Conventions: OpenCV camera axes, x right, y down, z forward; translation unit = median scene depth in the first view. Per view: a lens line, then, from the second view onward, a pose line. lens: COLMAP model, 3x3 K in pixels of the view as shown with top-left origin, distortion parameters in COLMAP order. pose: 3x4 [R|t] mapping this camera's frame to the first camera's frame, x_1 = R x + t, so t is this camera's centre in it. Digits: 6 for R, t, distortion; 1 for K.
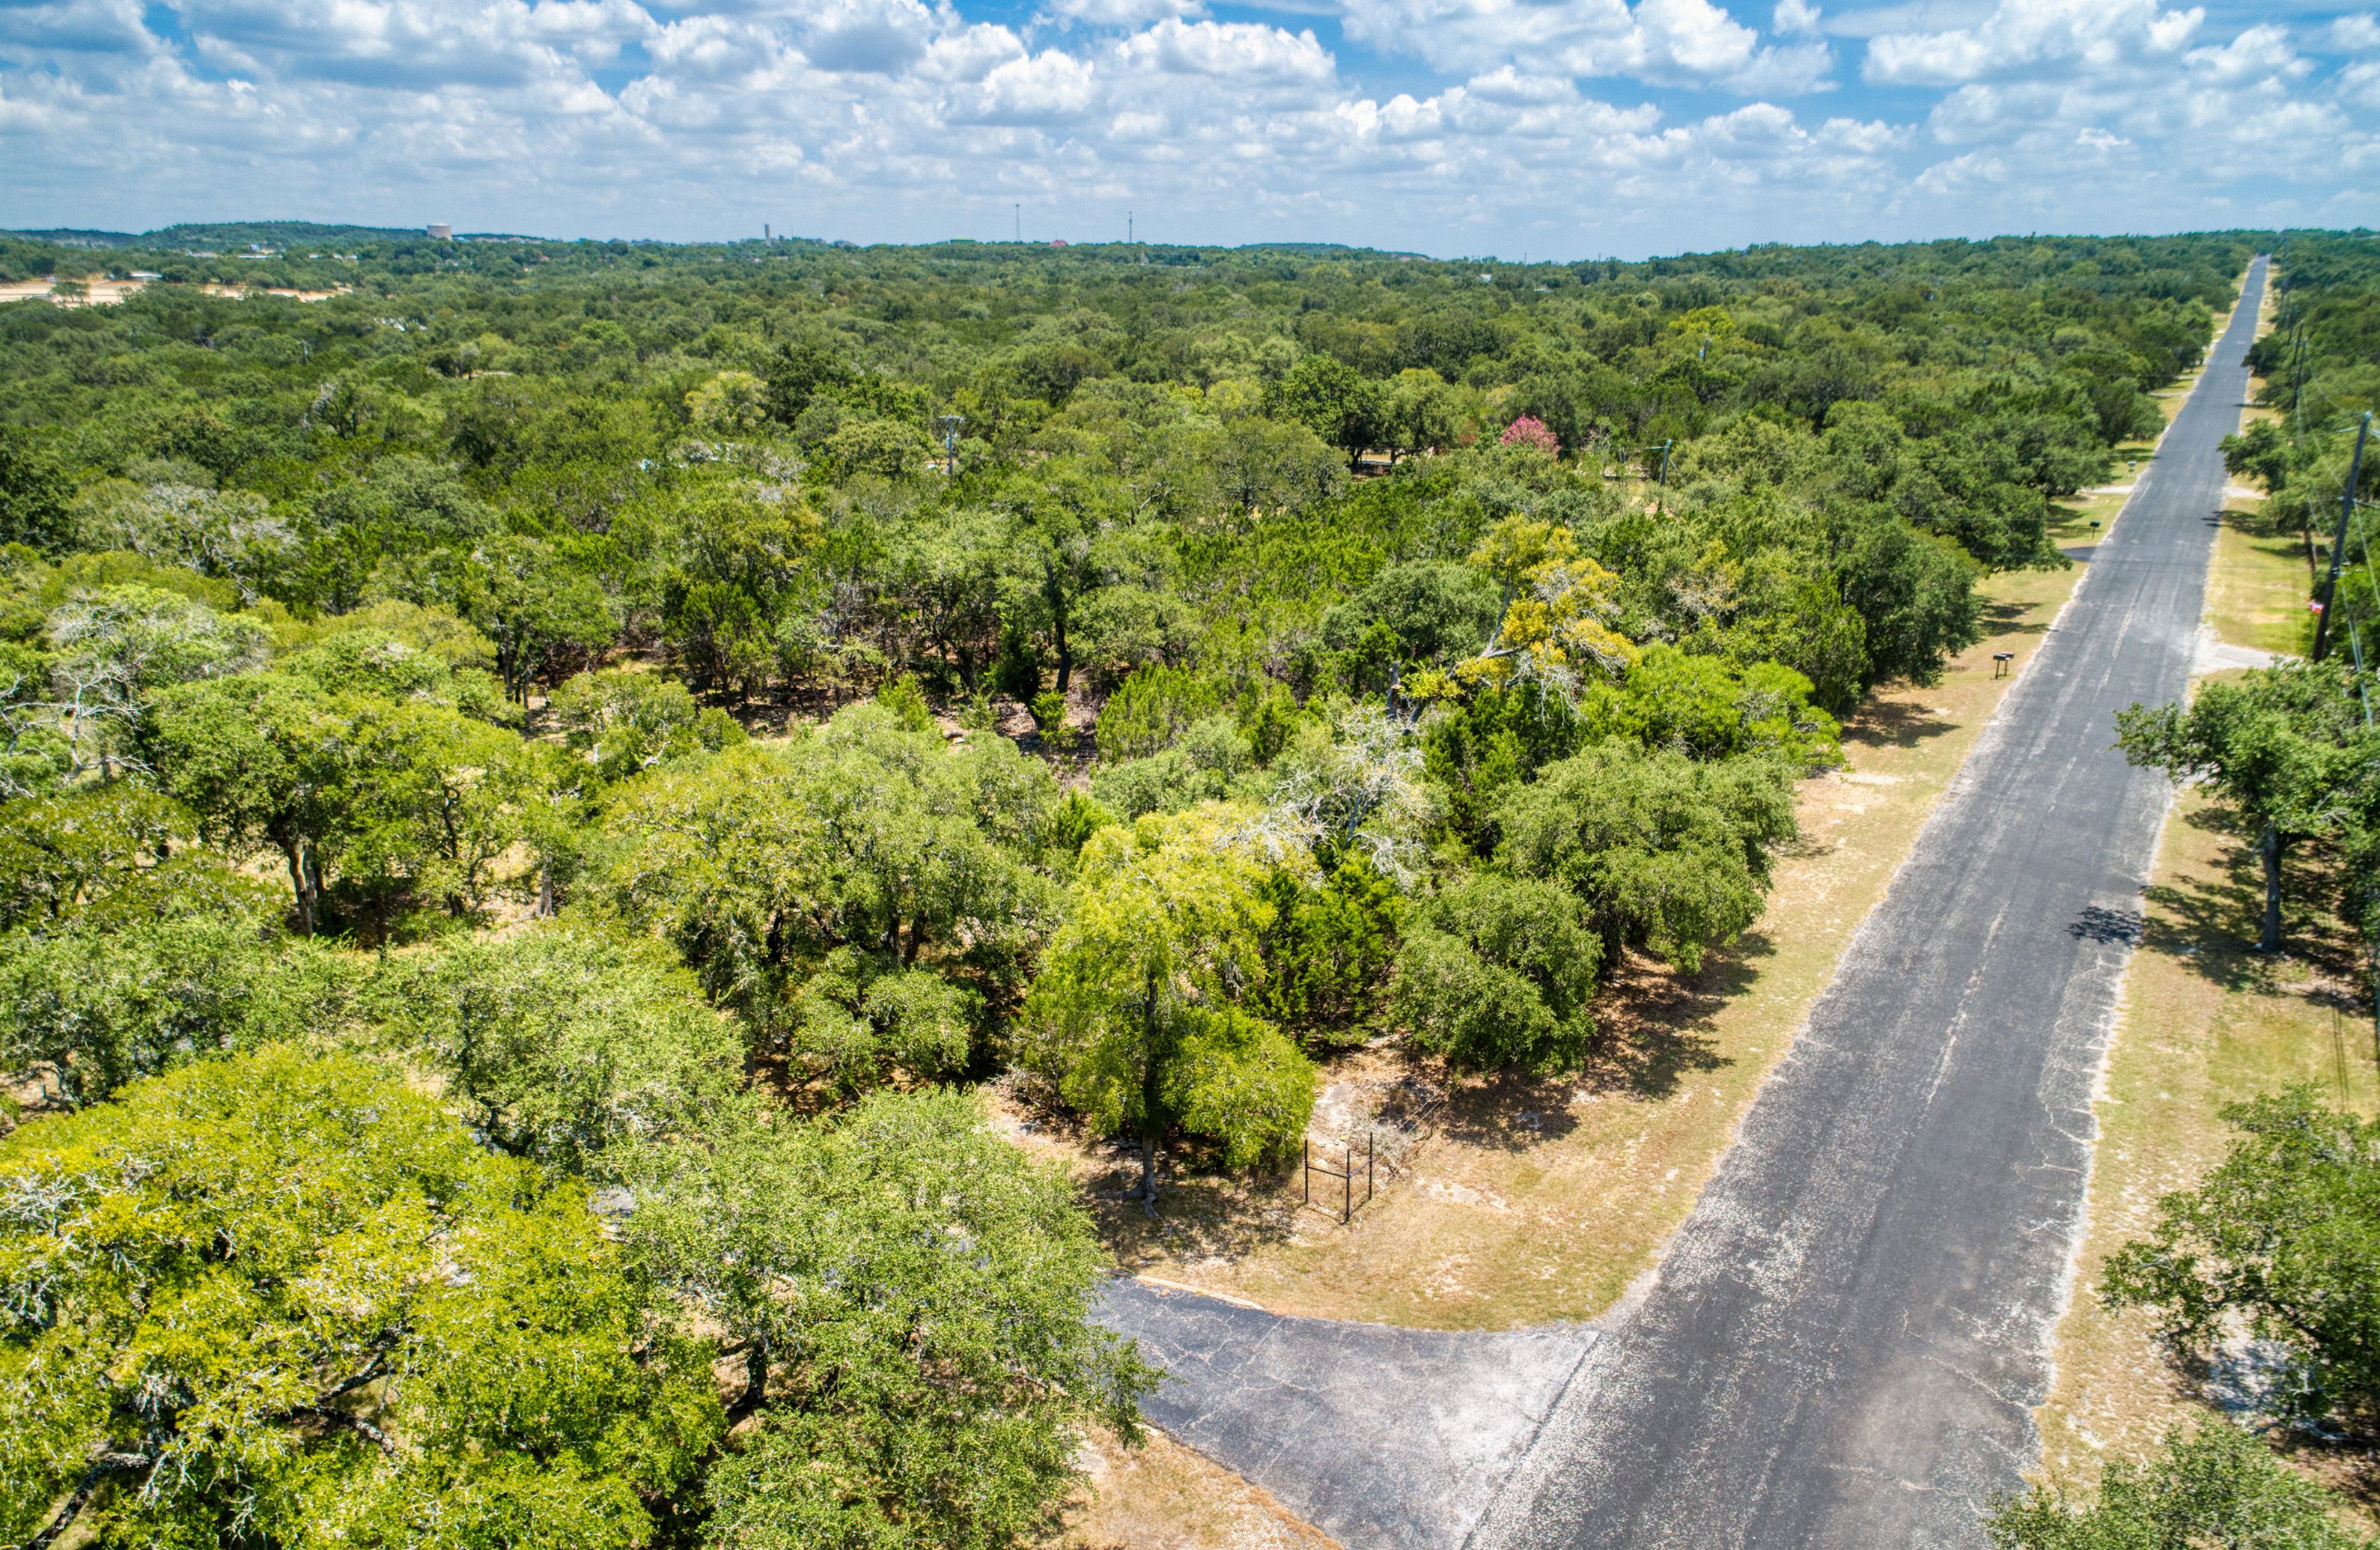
lens RADIAL K [[1643.3, 0, 1190.0], [0, 1643.3, 775.0], [0, 0, 1]] dist [0.000969, 0.003704]
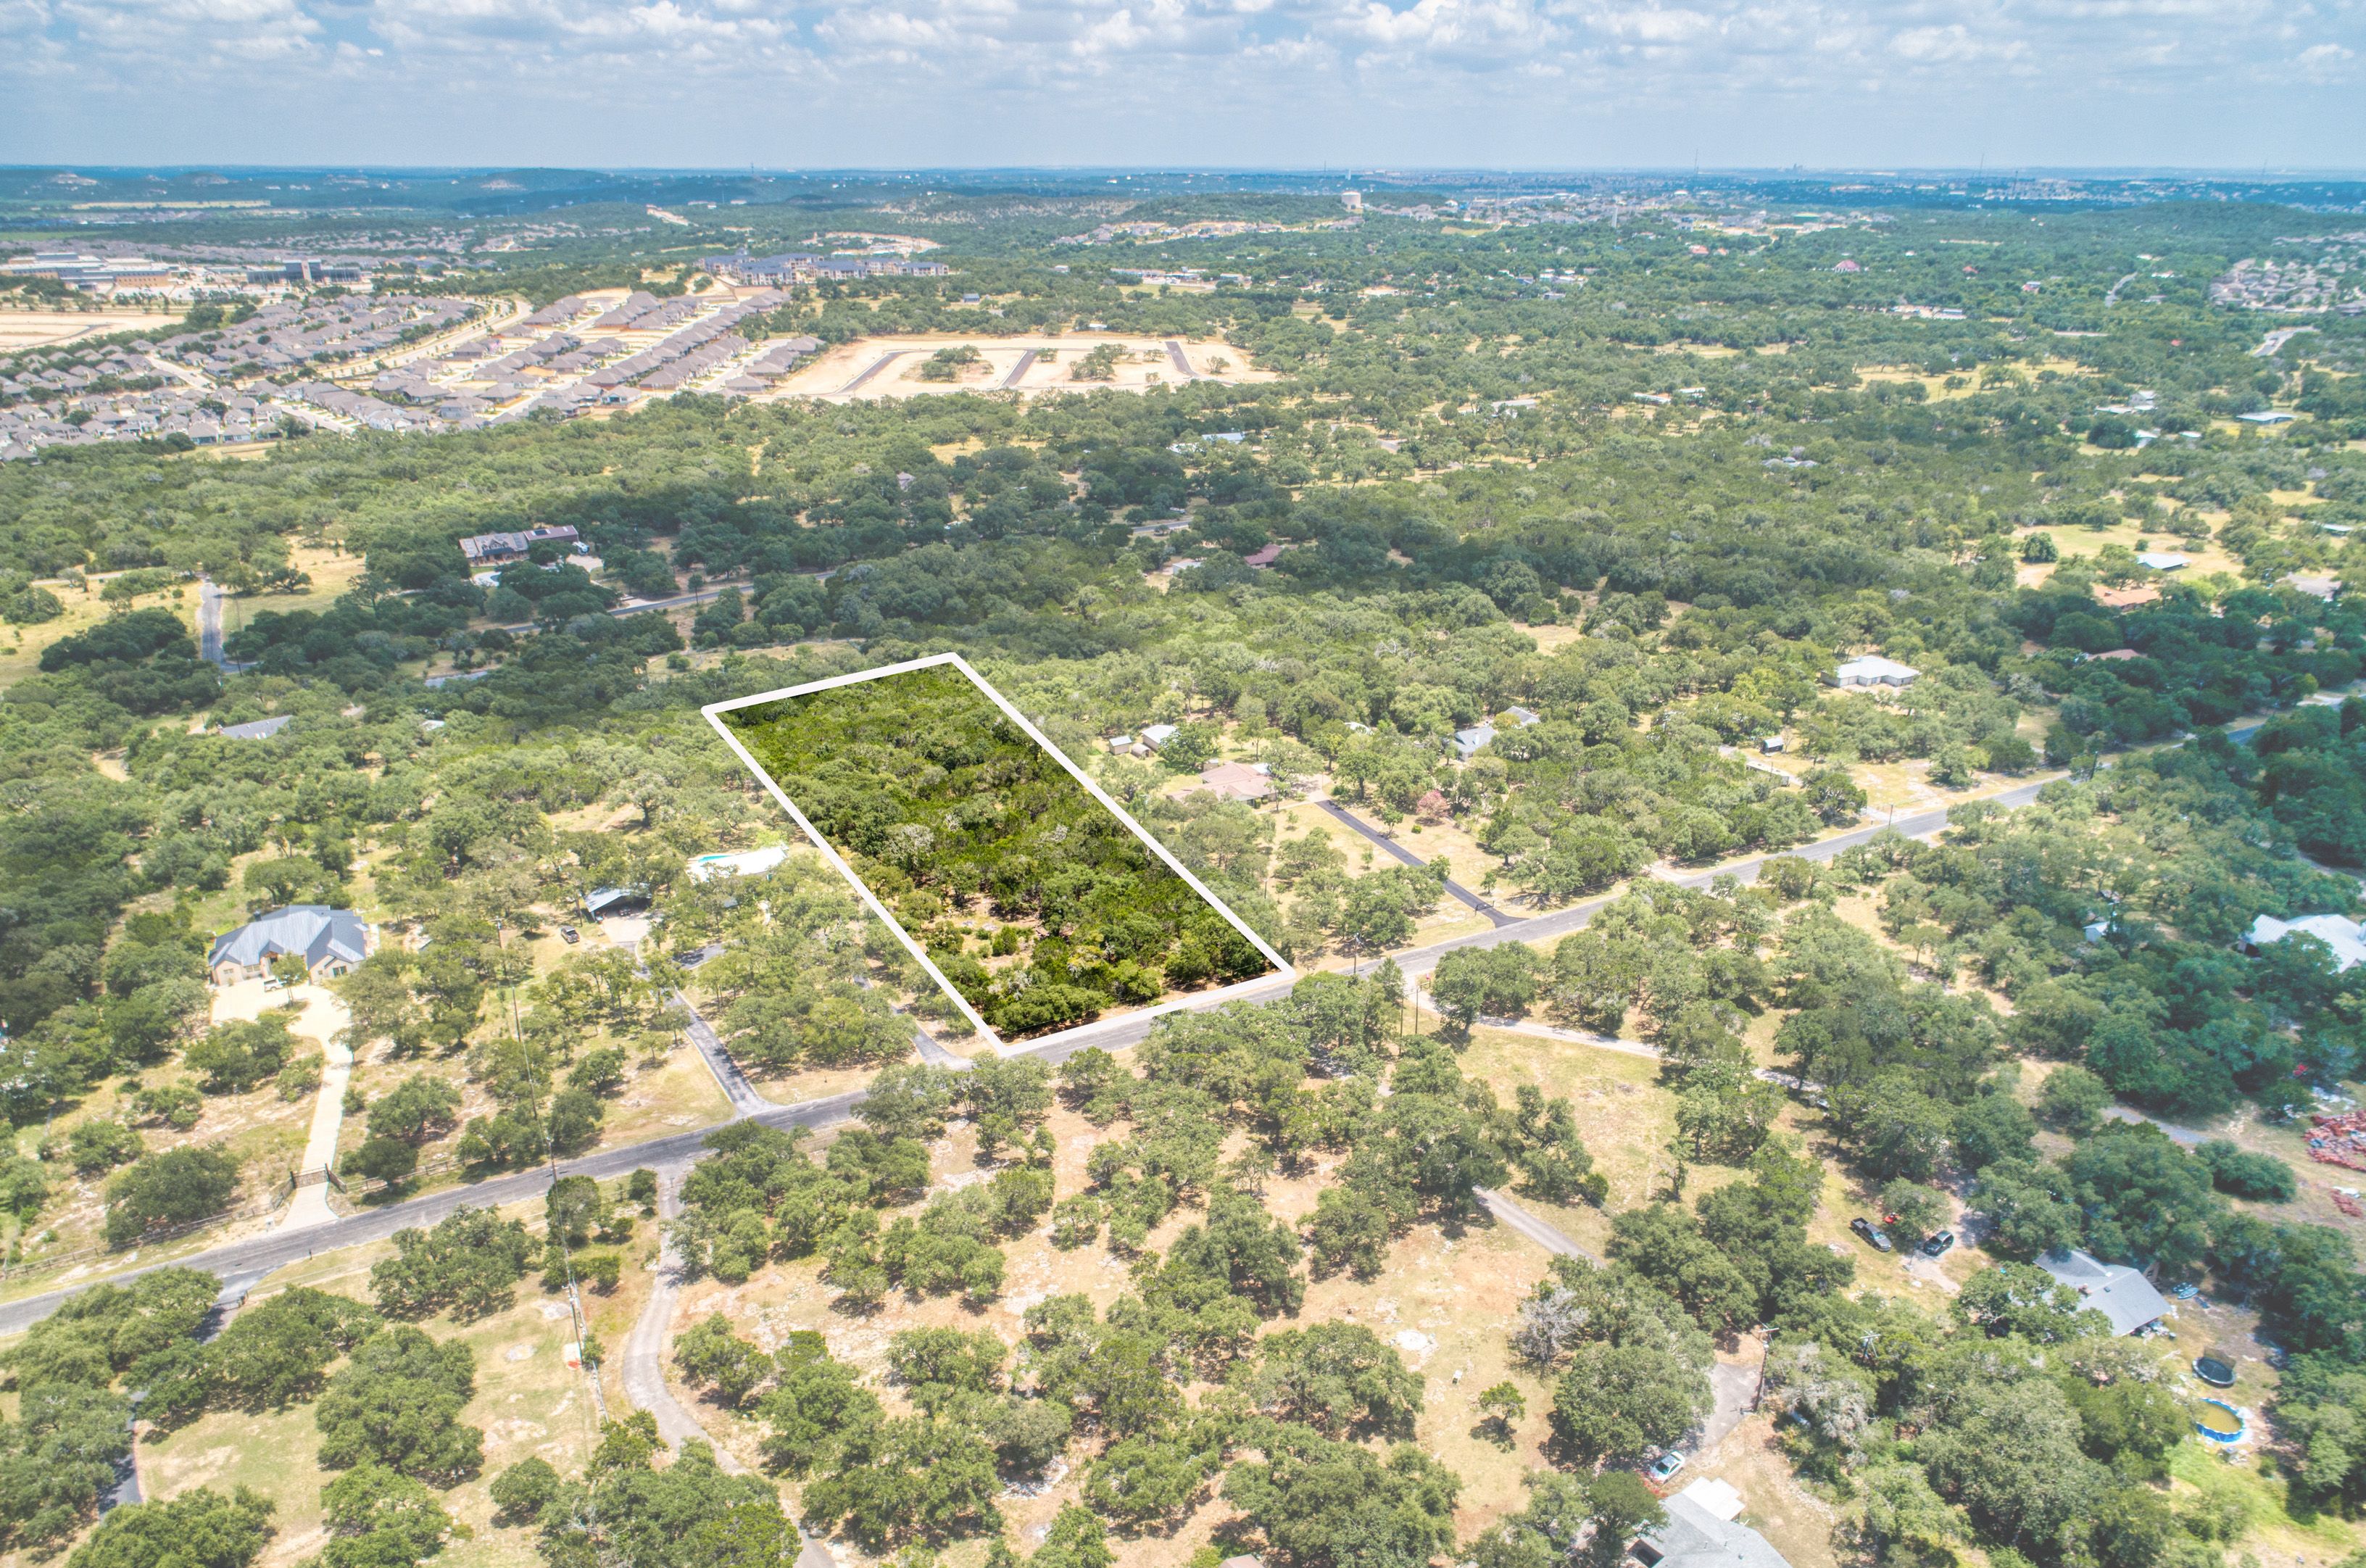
lens RADIAL K [[1631.6, 0, 1181.8], [0, 1631.6, 807.2], [0, 0, 1]] dist [-0.000122, 0.007384]
pose [[0.857674, 0.187409, -0.478824, 3.505750], [-0.143613, 0.981464, 0.126898, -1.533210], [0.493731, -0.040072, 0.868691, -4.055962]]
